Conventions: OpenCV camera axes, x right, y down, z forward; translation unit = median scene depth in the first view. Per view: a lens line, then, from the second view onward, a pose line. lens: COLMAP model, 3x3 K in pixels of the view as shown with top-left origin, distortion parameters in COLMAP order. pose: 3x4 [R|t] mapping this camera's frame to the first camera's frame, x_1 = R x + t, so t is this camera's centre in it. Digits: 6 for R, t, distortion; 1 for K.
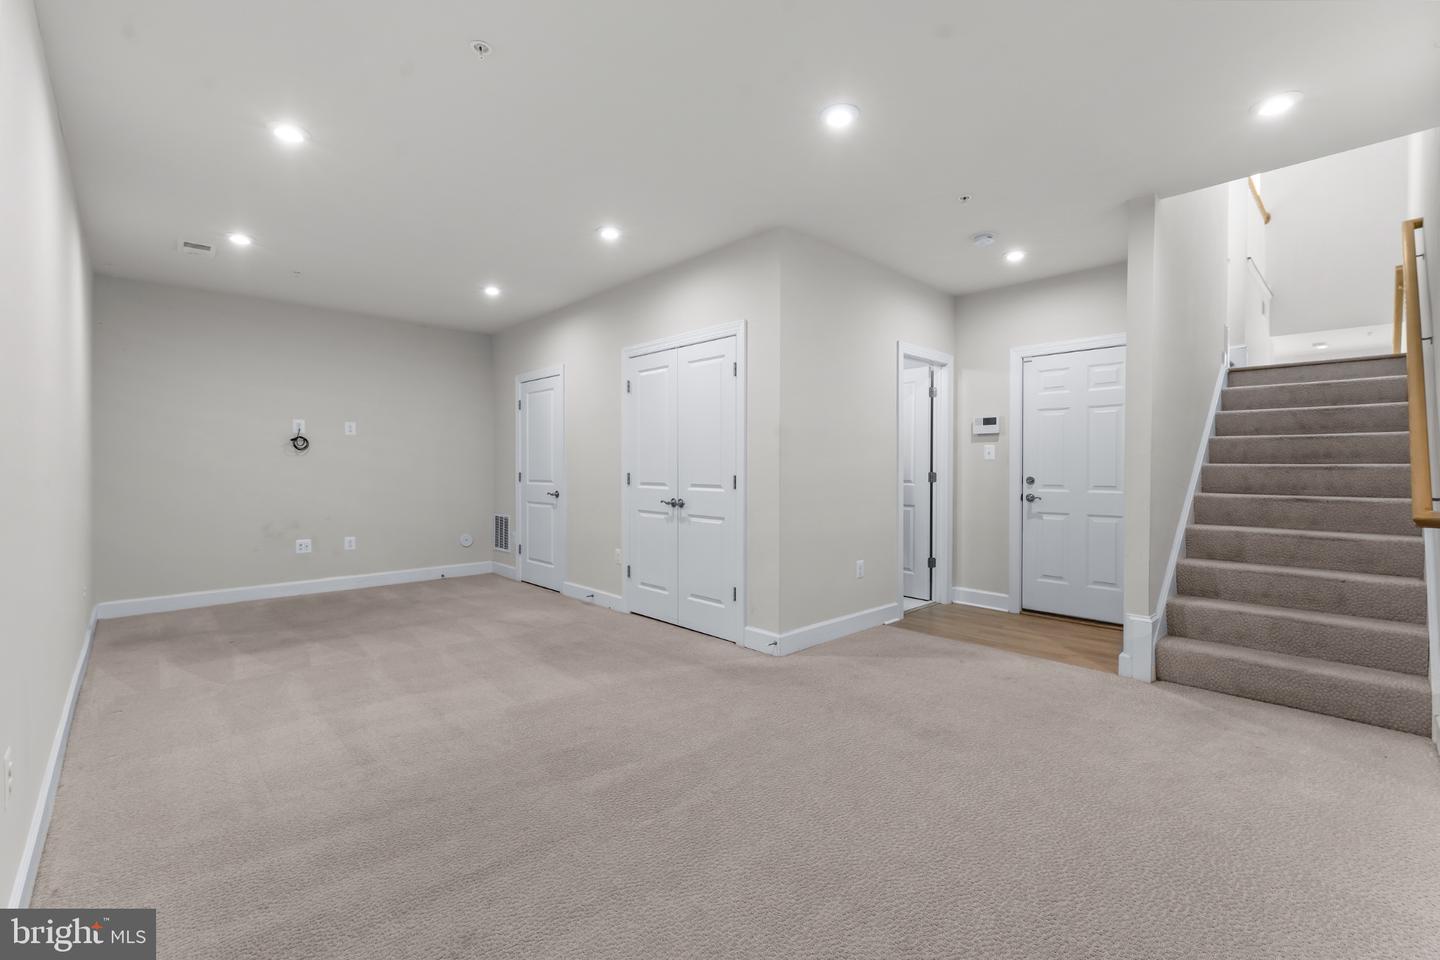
lens RADIAL K [[617.1, 0, 726.6], [0, 617.1, 463.8], [0, 0, 1]] dist [0.000019, 0.000047]
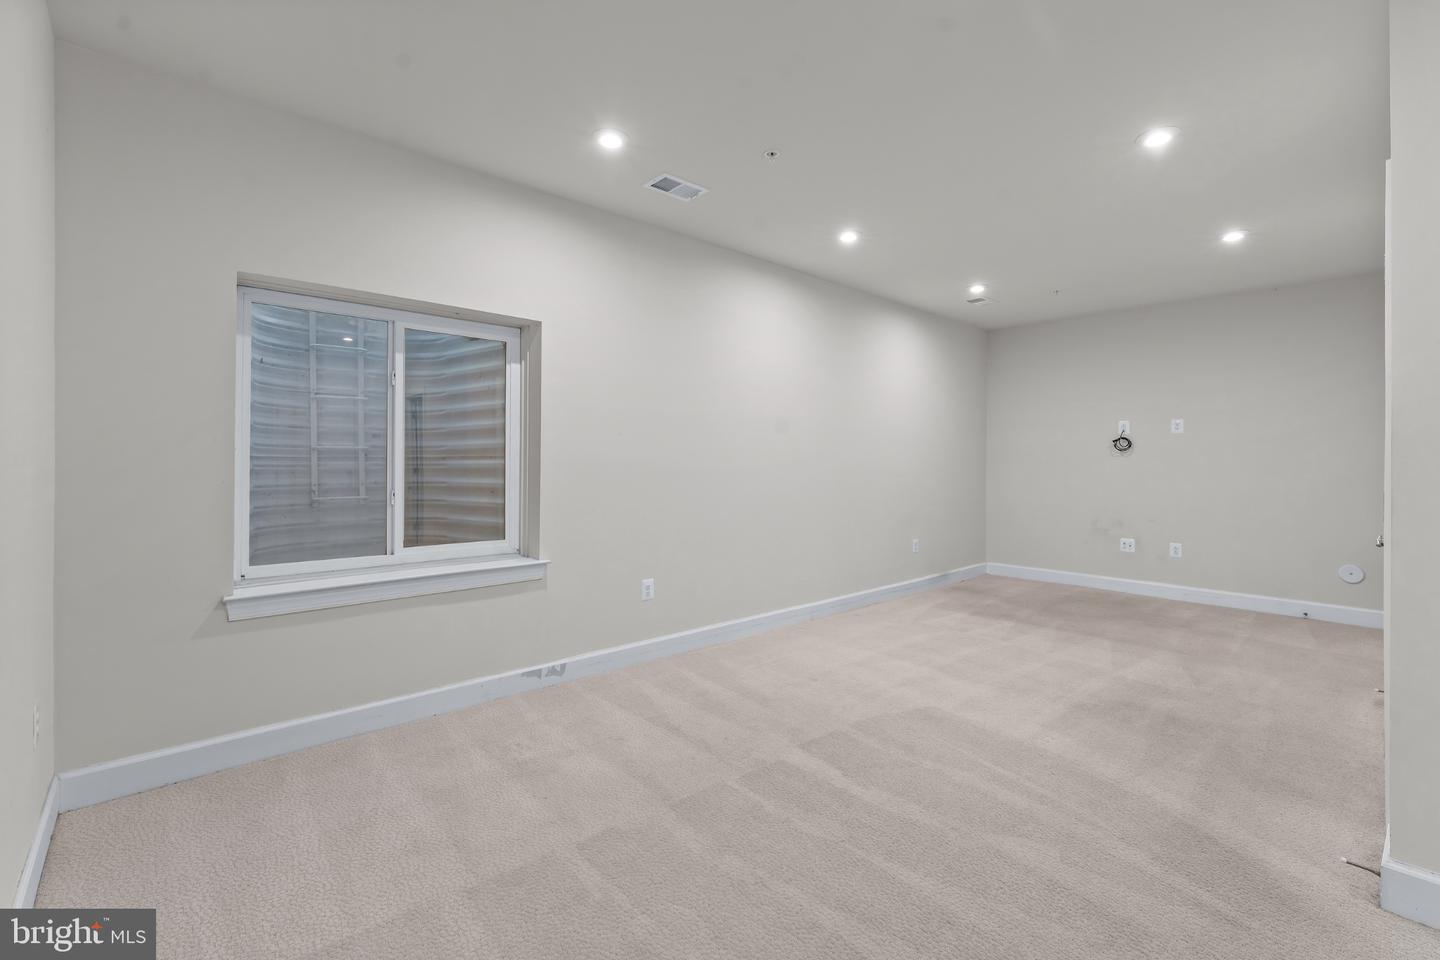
lens RADIAL K [[617.1, 0, 726.6], [0, 617.1, 463.8], [0, 0, 1]] dist [0.000019, 0.000047]
pose [[-0.015092, 0.002443, -0.999883, 1.010941], [-0.004985, 0.999984, 0.002519, 0.000500], [0.999874, 0.005022, -0.015079, 1.047725]]
